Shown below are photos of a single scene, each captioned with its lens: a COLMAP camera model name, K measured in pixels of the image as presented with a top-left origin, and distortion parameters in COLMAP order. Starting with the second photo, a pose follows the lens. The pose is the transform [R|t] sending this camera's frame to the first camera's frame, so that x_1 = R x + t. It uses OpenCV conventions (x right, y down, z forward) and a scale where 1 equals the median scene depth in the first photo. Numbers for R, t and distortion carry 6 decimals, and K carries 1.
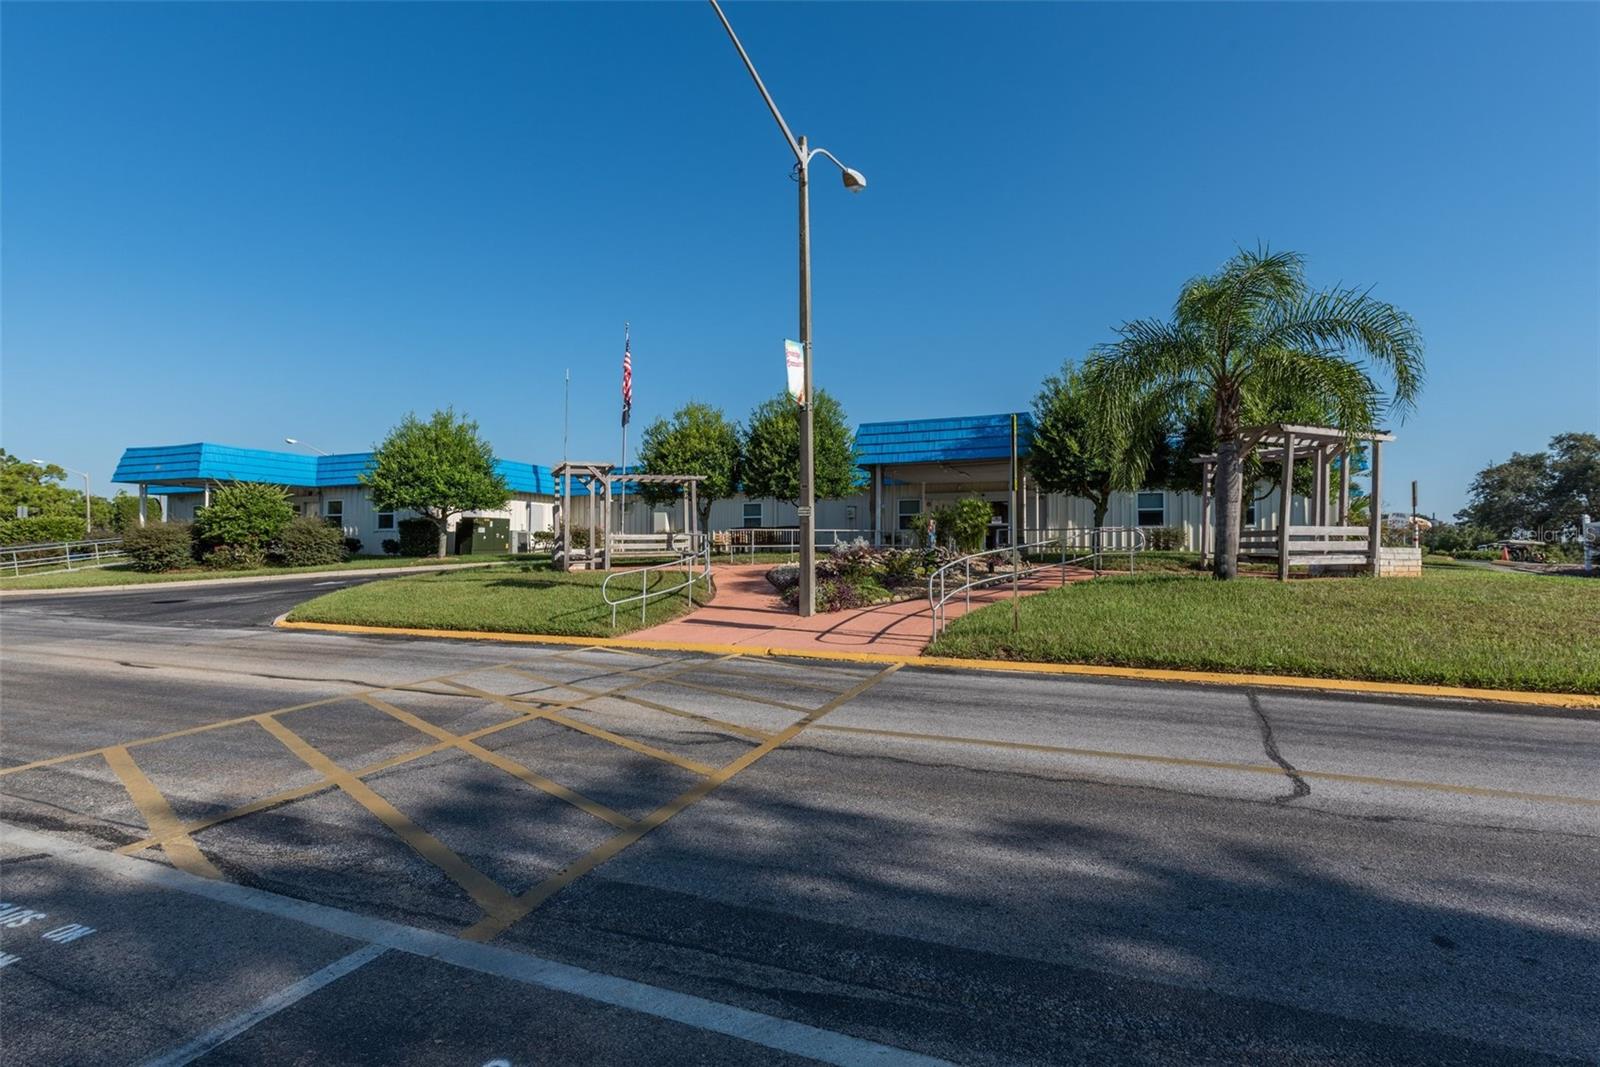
lens RADIAL K [[762.6, 0, 798.9], [0, 762.6, 537.1], [0, 0, 1]] dist [0.000176, 0.000001]
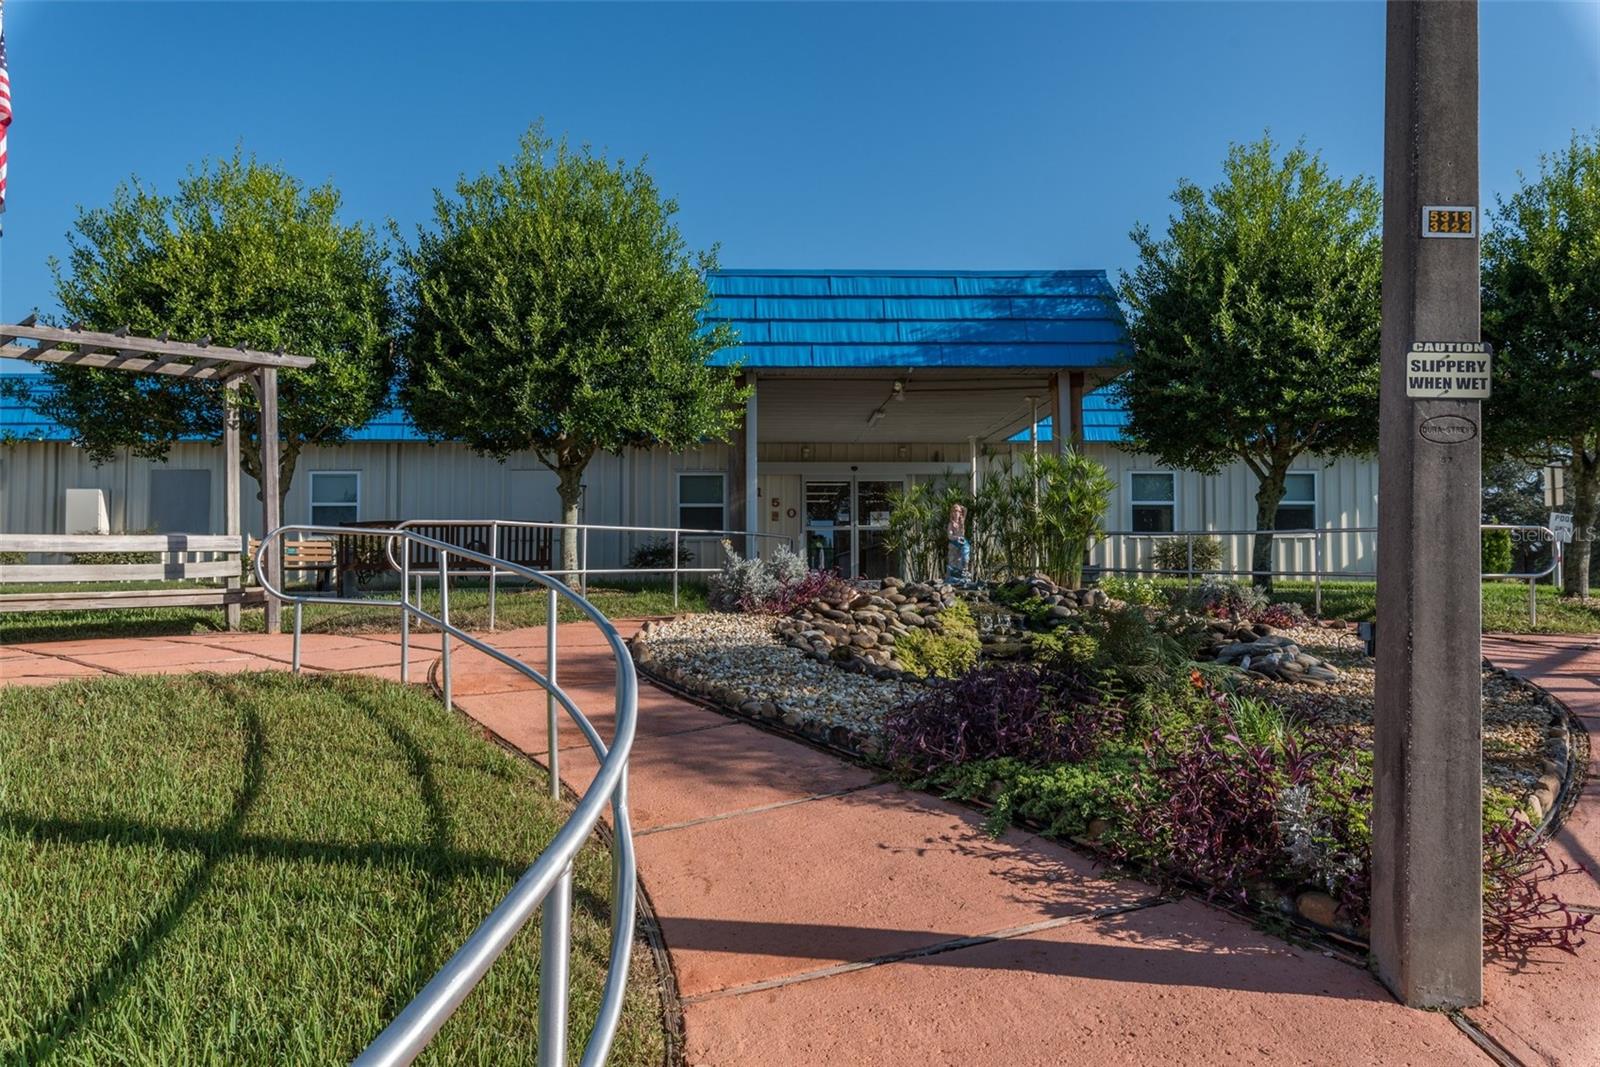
lens RADIAL K [[1114.3, 0, 799.9], [0, 1114.3, 538.0], [0, 0, 1]] dist [-0.003982, -0.000565]
pose [[0.906776, 0.010559, 0.421481, -0.128826], [-0.002503, 0.999804, -0.019663, 0.006181], [-0.421605, 0.016775, 0.906624, 0.464272]]
